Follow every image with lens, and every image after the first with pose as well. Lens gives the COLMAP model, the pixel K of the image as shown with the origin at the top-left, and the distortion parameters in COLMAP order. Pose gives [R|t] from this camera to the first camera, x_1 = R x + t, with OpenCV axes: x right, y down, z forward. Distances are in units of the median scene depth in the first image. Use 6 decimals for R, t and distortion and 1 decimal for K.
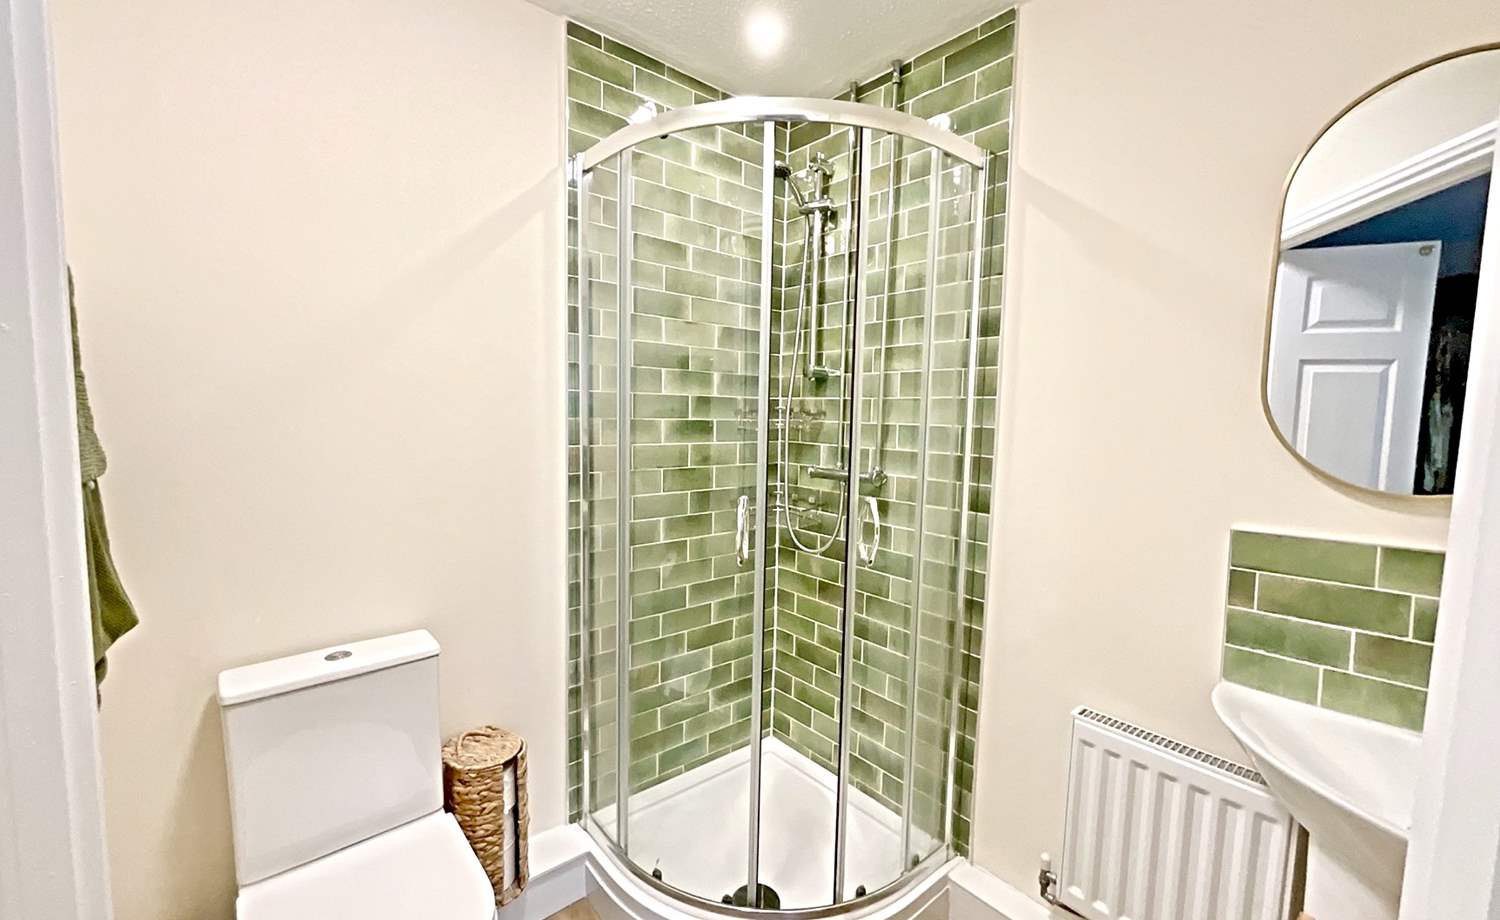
lens RADIAL K [[609.4, 0, 750.5], [0, 609.4, 457.4], [0, 0, 1]] dist [0.000544, -0.002057]
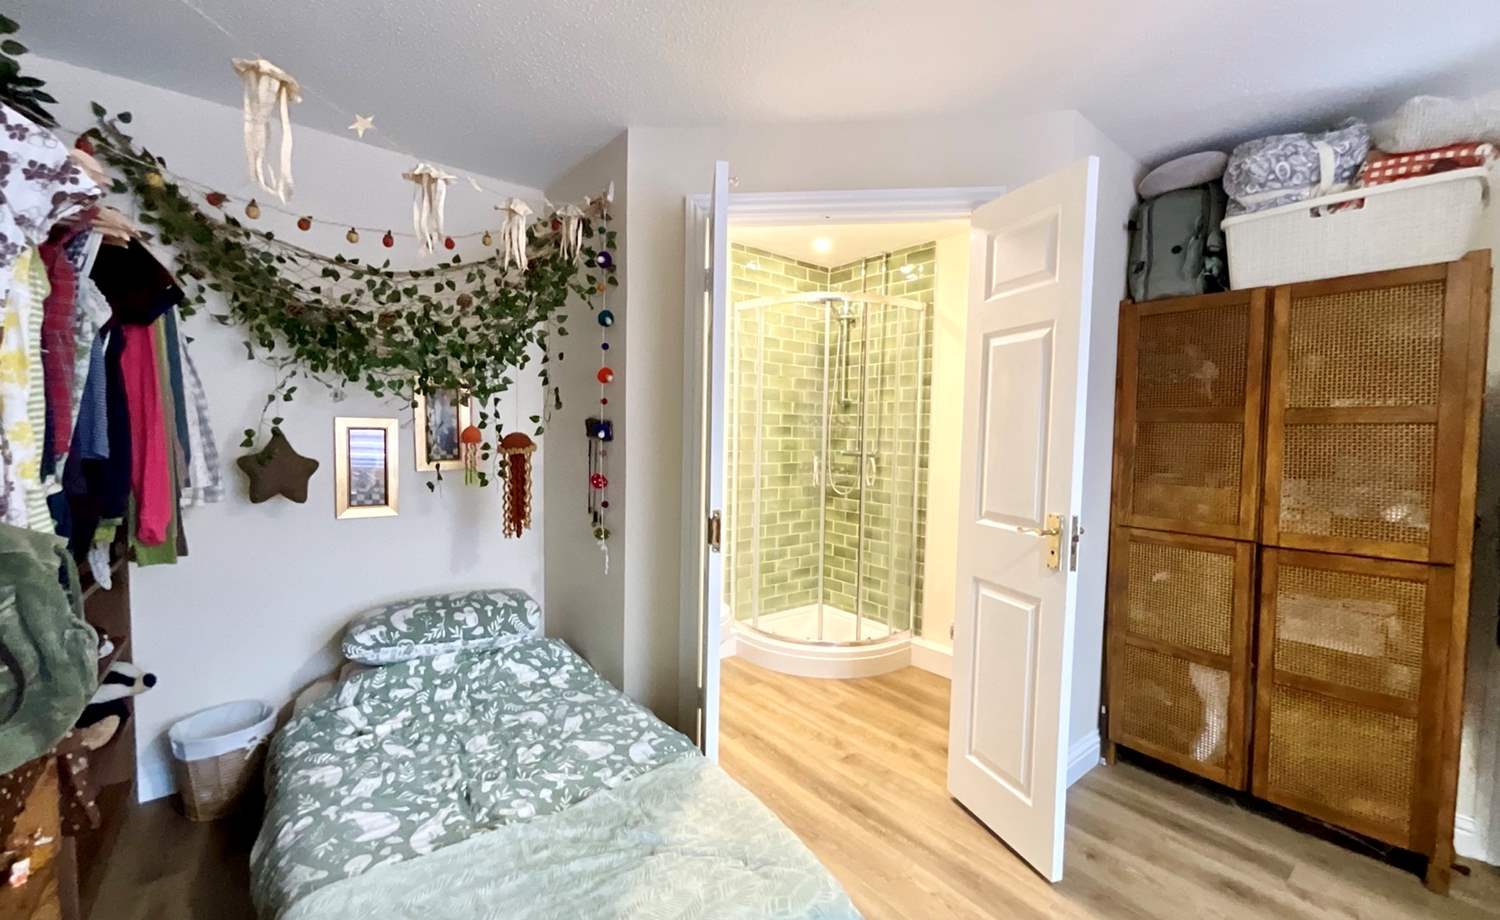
lens RADIAL K [[609.4, 0, 750.9], [0, 609.4, 466.6], [0, 0, 1]] dist [0.000544, -0.002057]
pose [[0.999742, -0.001287, -0.022680, -0.157111], [0.000861, 0.999823, -0.018792, 0.109605], [0.022700, 0.018768, 0.999566, -1.003551]]
